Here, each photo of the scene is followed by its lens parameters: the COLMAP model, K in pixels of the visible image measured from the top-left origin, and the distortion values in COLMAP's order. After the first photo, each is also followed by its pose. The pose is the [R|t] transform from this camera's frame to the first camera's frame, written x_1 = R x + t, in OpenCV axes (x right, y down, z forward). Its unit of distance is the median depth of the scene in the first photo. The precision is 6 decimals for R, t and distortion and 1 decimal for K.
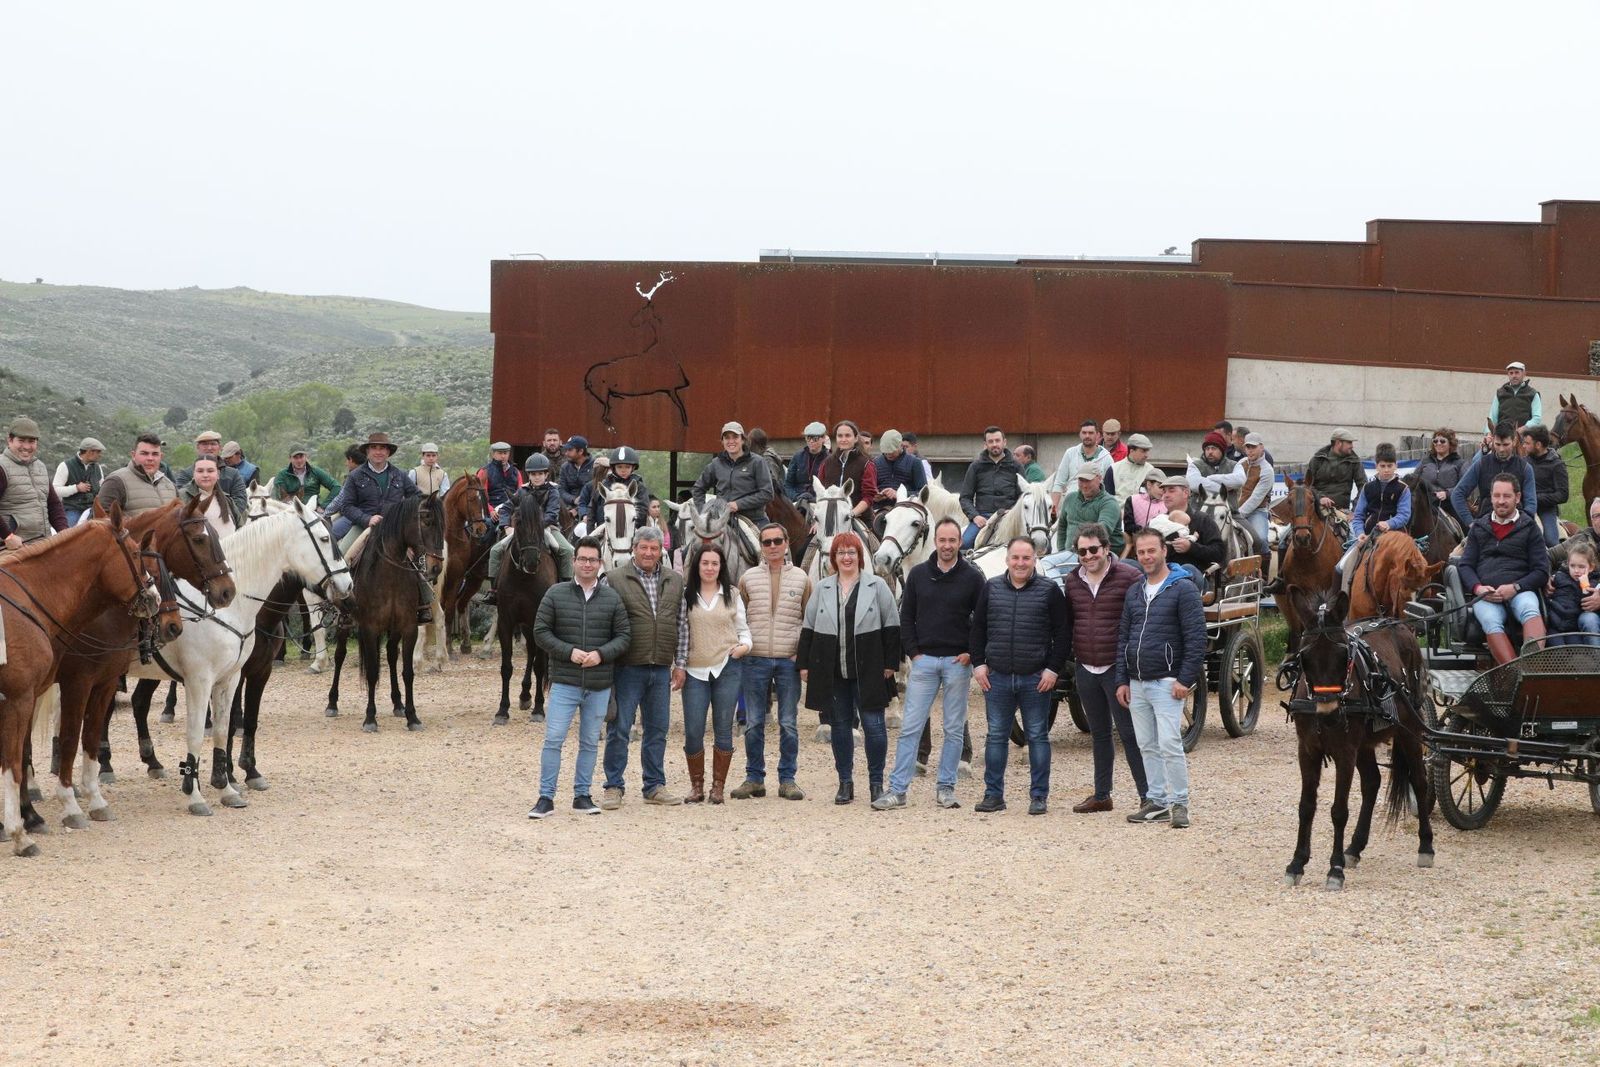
lens RADIAL K [[3241.7, 0, 800.0], [0, 3241.7, 533.5], [0, 0, 1]] dist [-0.527809, 2.310924]
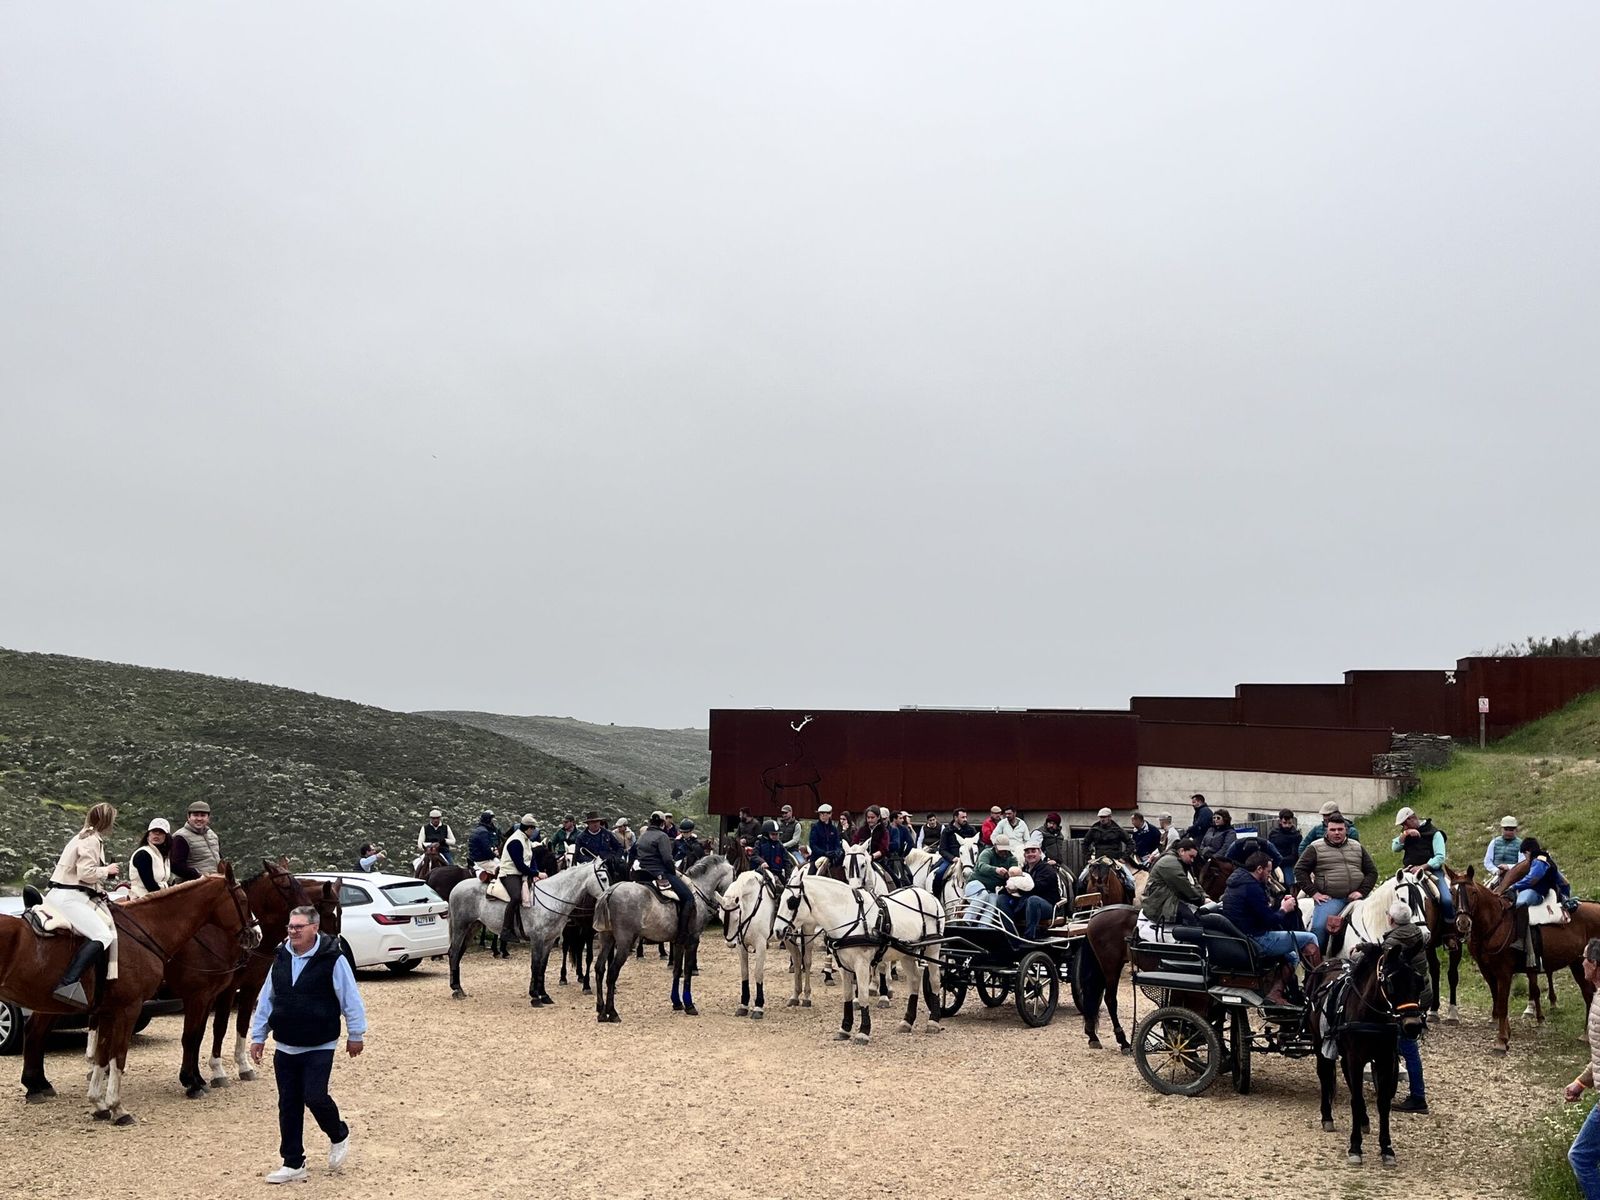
lens RADIAL K [[1628.2, 0, 800.0], [0, 1628.2, 600.0], [0, 0, 1]] dist [0.048513, 0.015489]
pose [[0.992463, -0.010932, -0.122057, 0.062230], [-0.008100, 0.987983, -0.154351, -0.006369], [0.122277, 0.154176, 0.980448, 0.118790]]
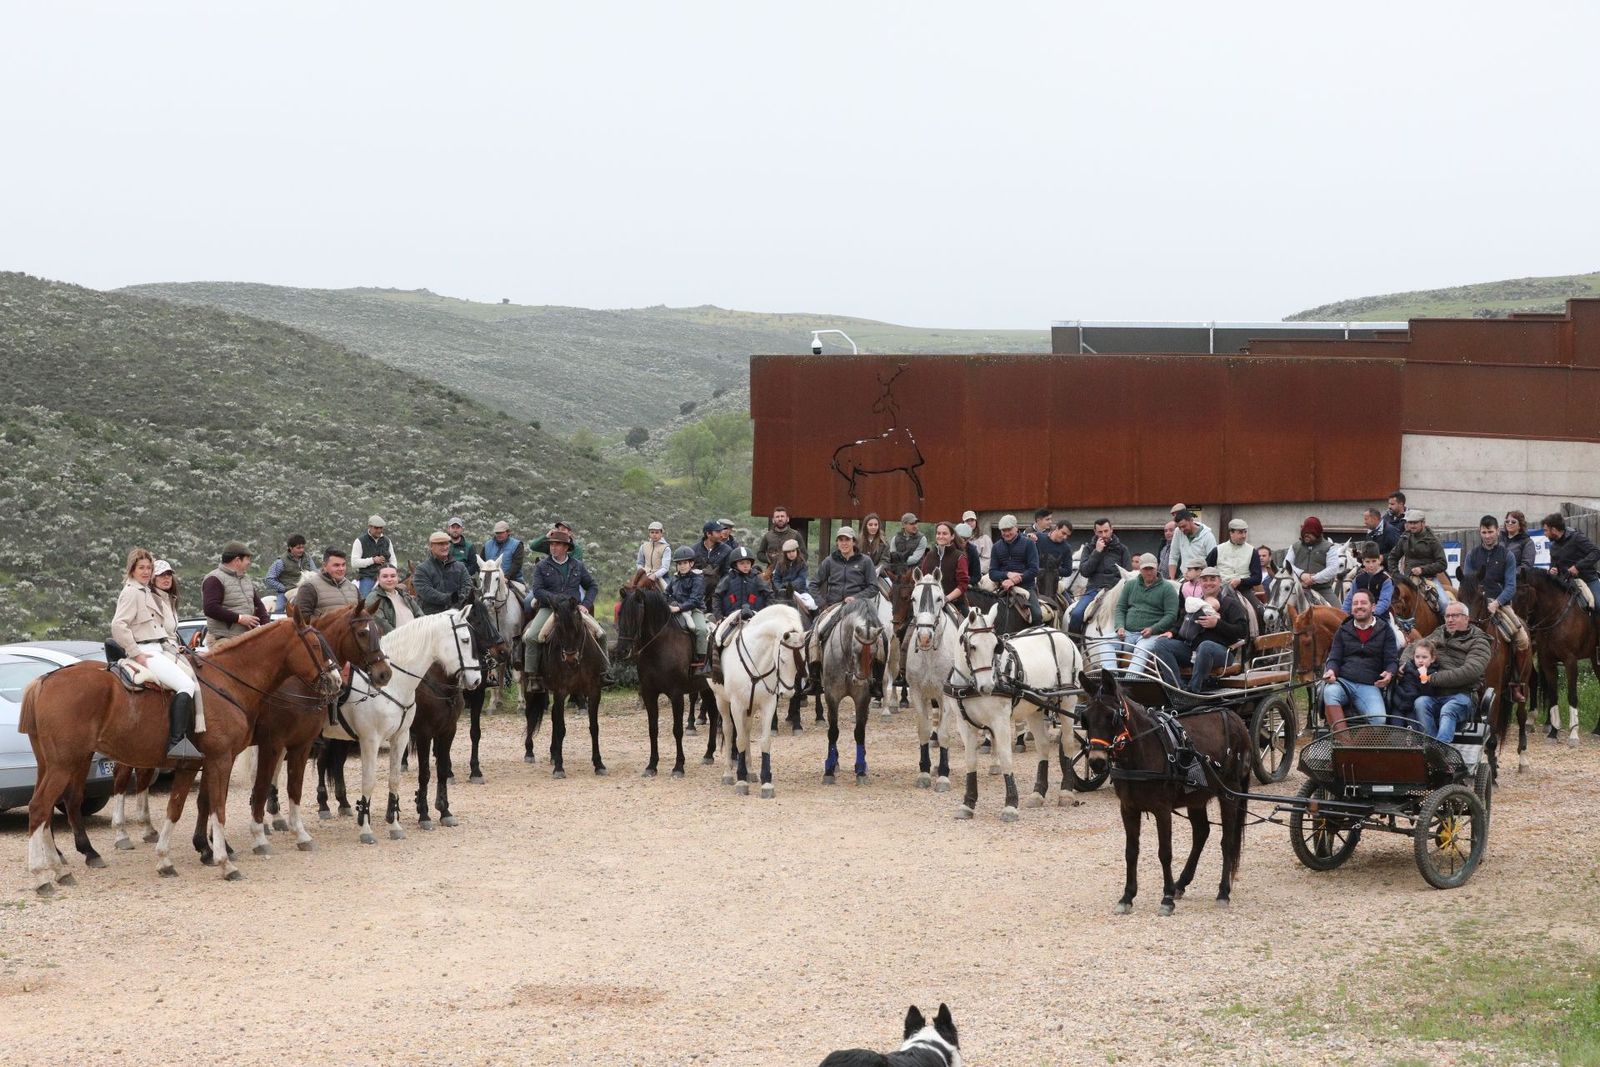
lens RADIAL K [[3241.7, 0, 800.0], [0, 3241.7, 533.5], [0, 0, 1]] dist [-0.527809, 2.310924]
pose [[0.989273, -0.004959, -0.145991, 0.087338], [0.004285, 0.999979, -0.004931, -0.015532], [0.146013, 0.004252, 0.989274, -0.129803]]
